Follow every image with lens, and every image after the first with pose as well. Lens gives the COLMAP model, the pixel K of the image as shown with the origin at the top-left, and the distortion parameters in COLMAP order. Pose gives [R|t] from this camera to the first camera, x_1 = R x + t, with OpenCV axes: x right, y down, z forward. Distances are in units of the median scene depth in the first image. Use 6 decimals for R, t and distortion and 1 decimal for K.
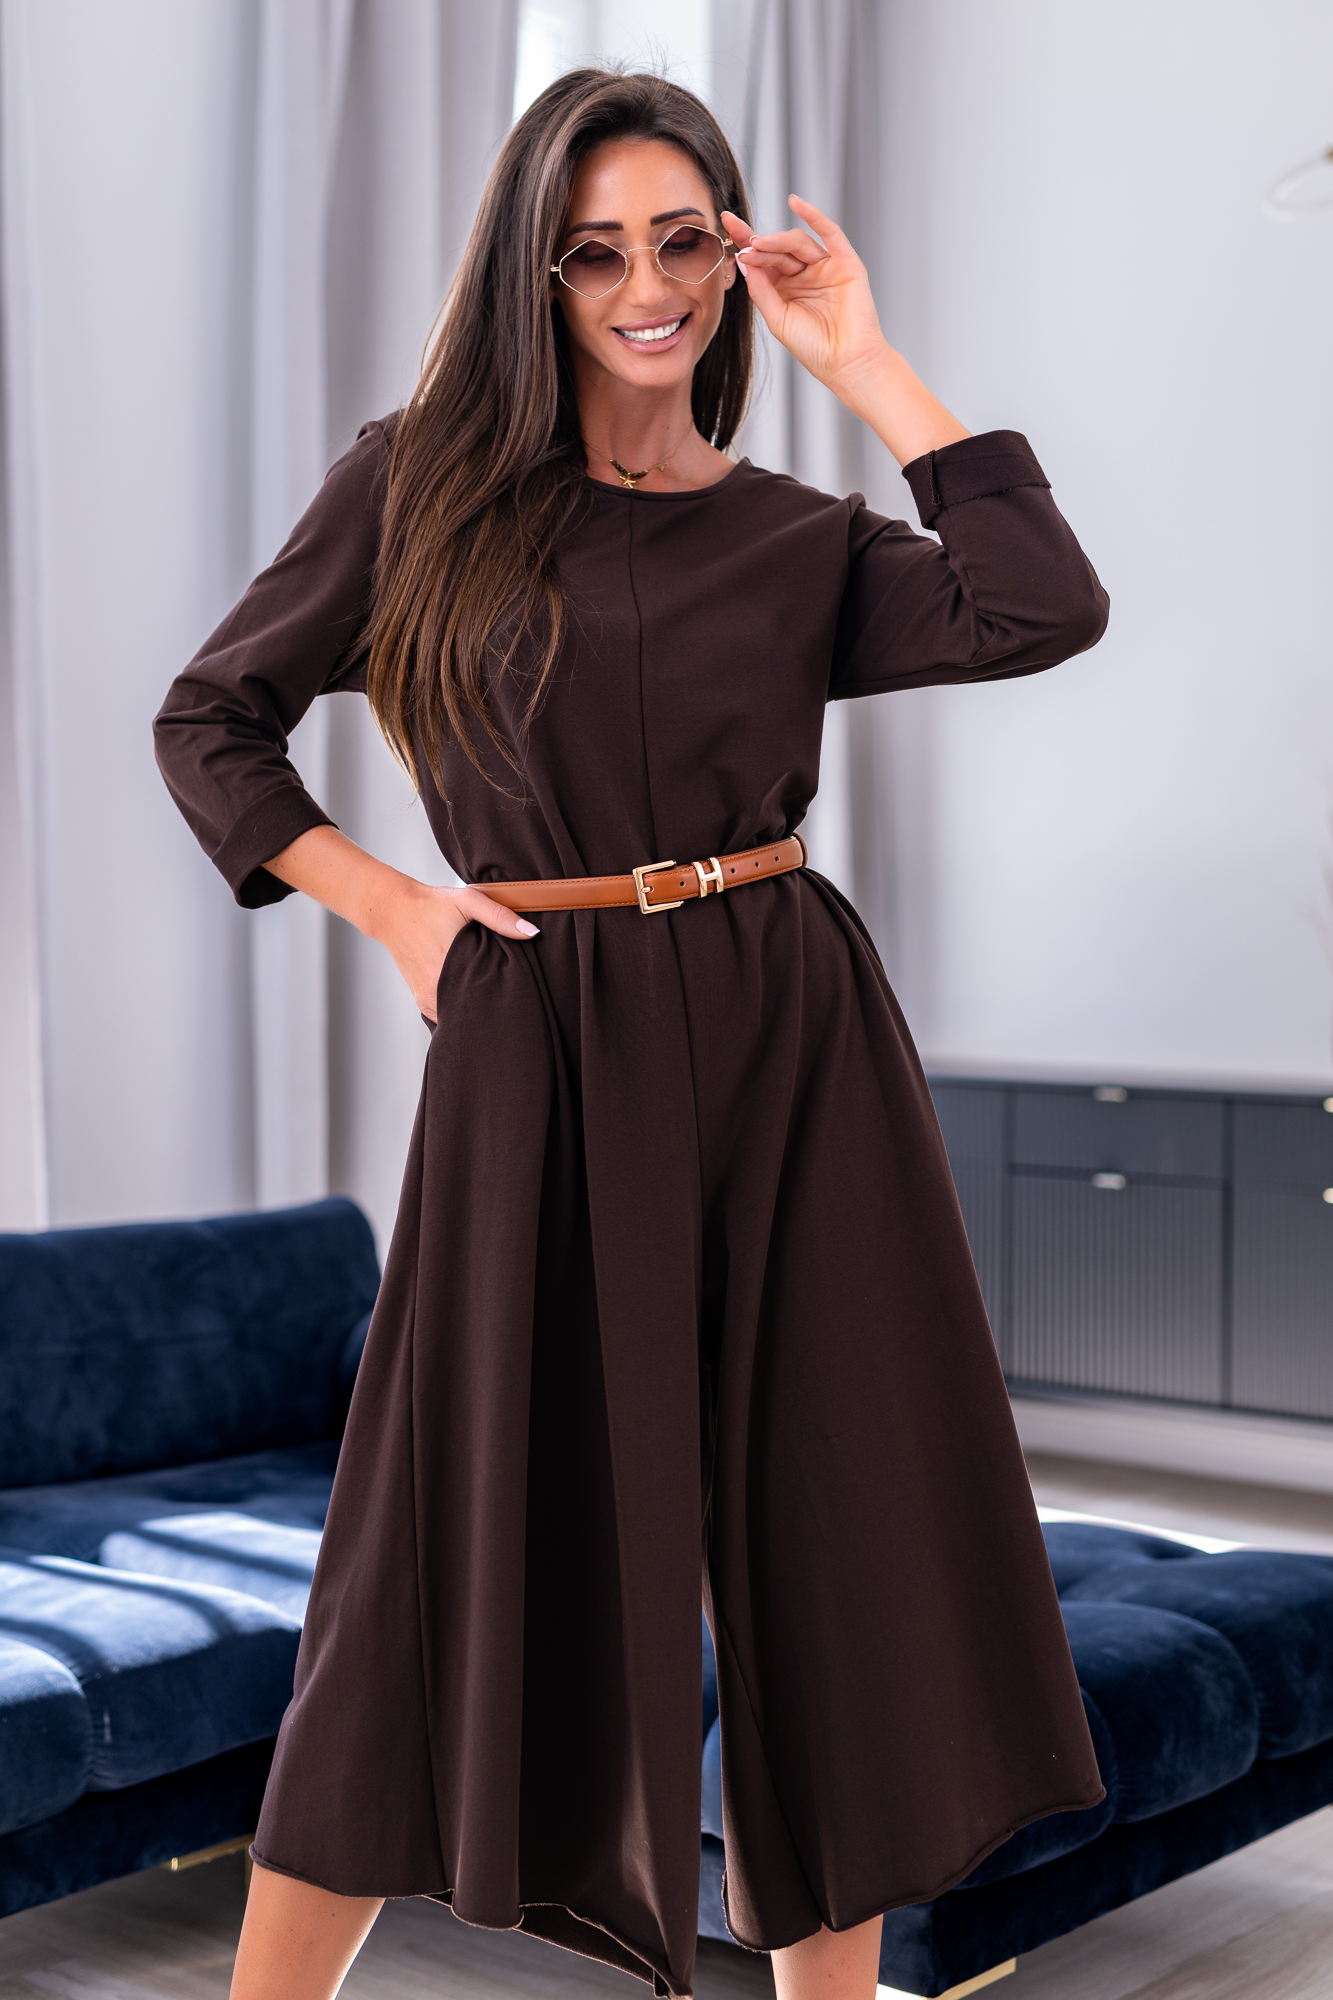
lens RADIAL K [[2780.6, 0, 707.8], [0, 2780.6, 997.9], [0, 0, 1]] dist [0.001535, 0.000000]
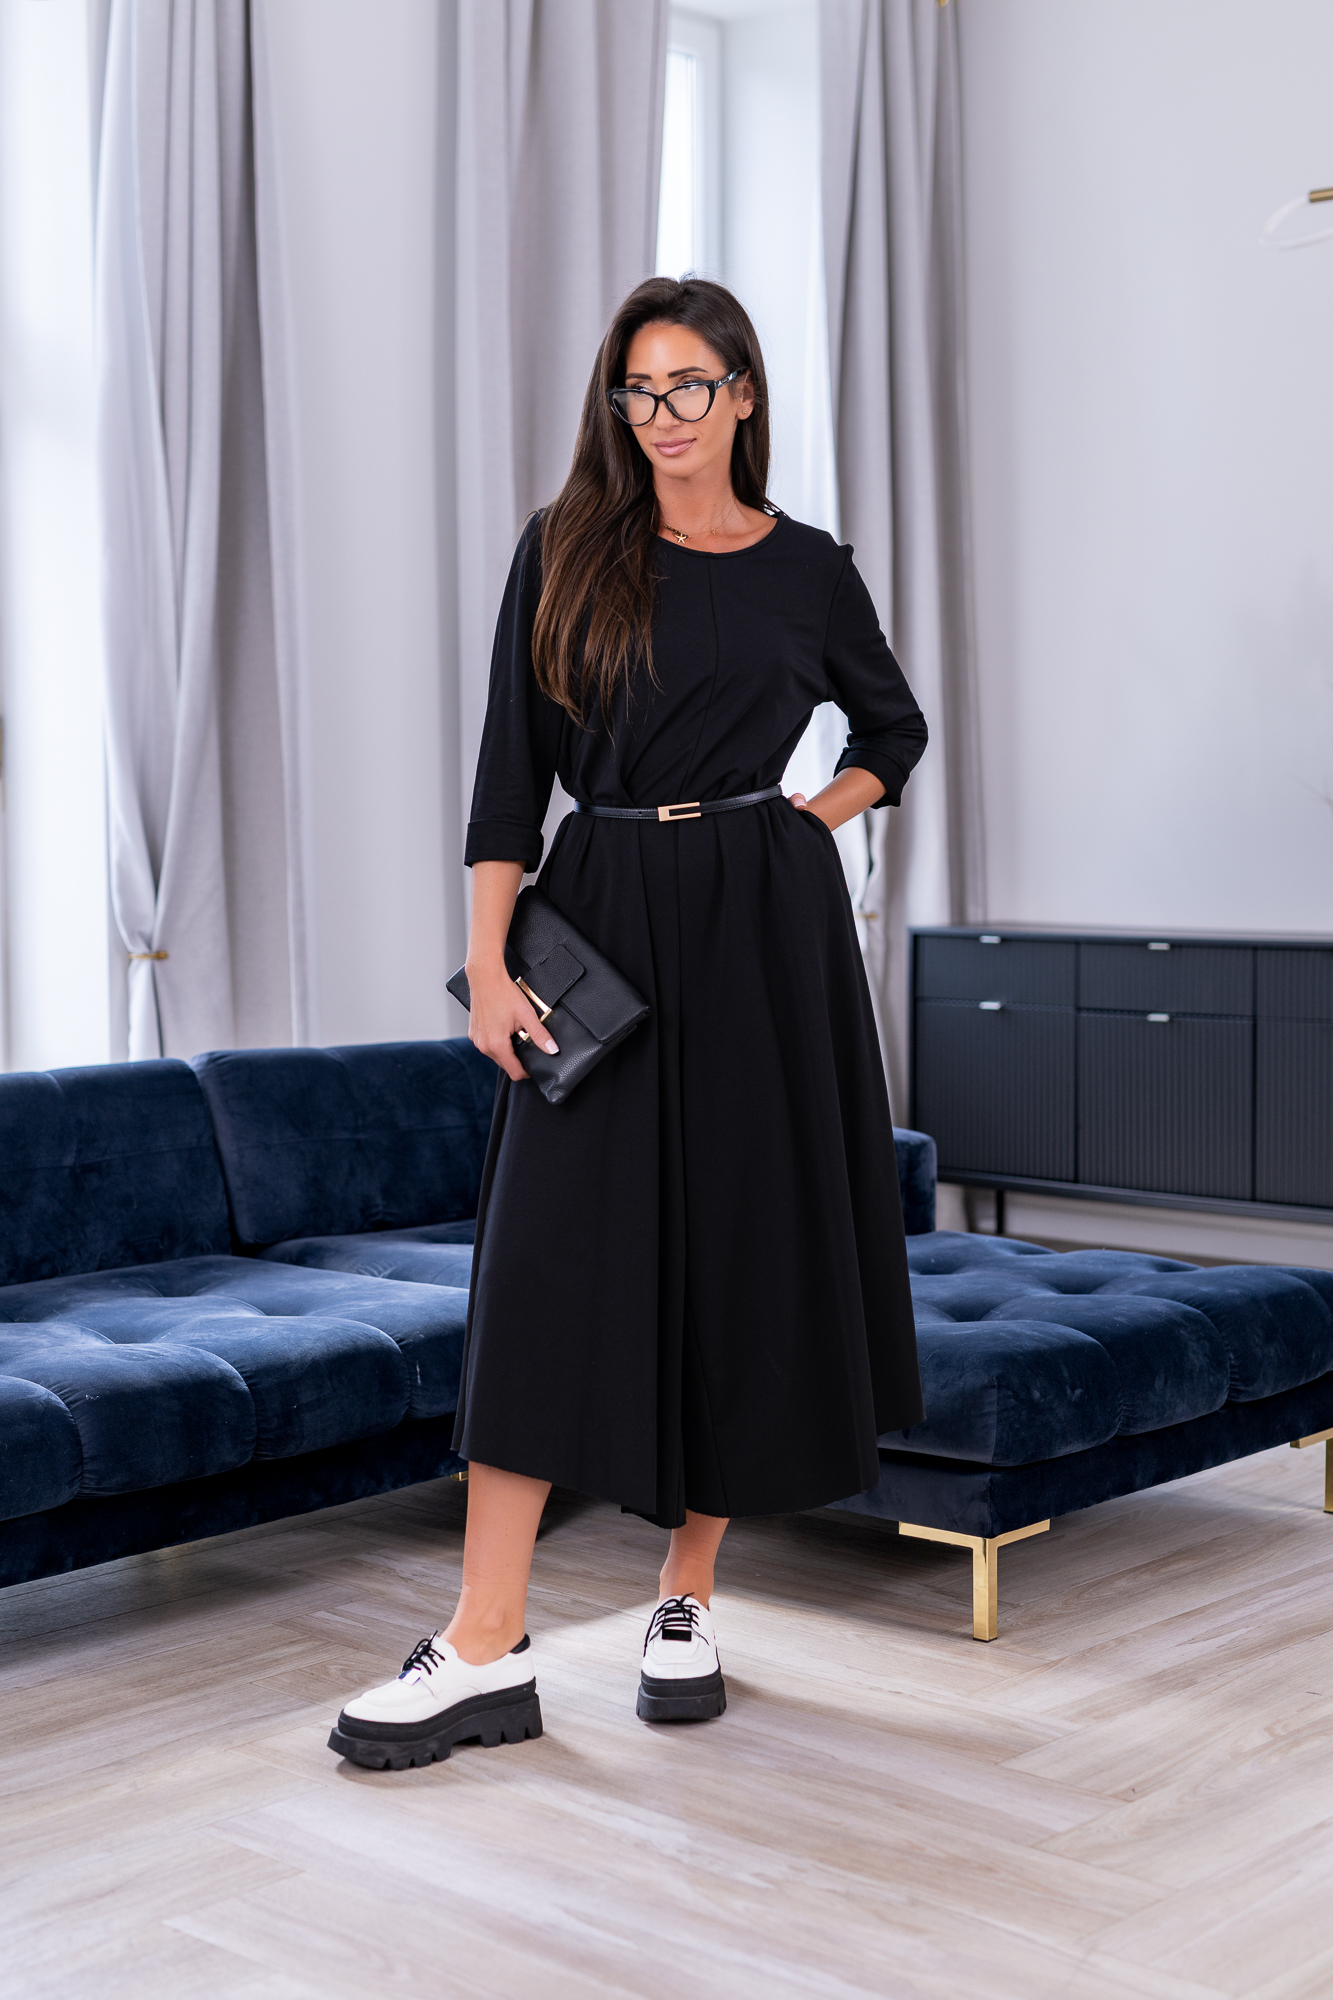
lens RADIAL K [[2780.6, 0, 702.8], [0, 2780.6, 1039.6], [0, 0, 1]] dist [0.001535, 0.000000]
pose [[0.998912, -0.011015, -0.045312, -0.000999], [0.013370, 0.998558, 0.051998, 0.015981], [0.044674, -0.052547, 0.997619, -0.387658]]
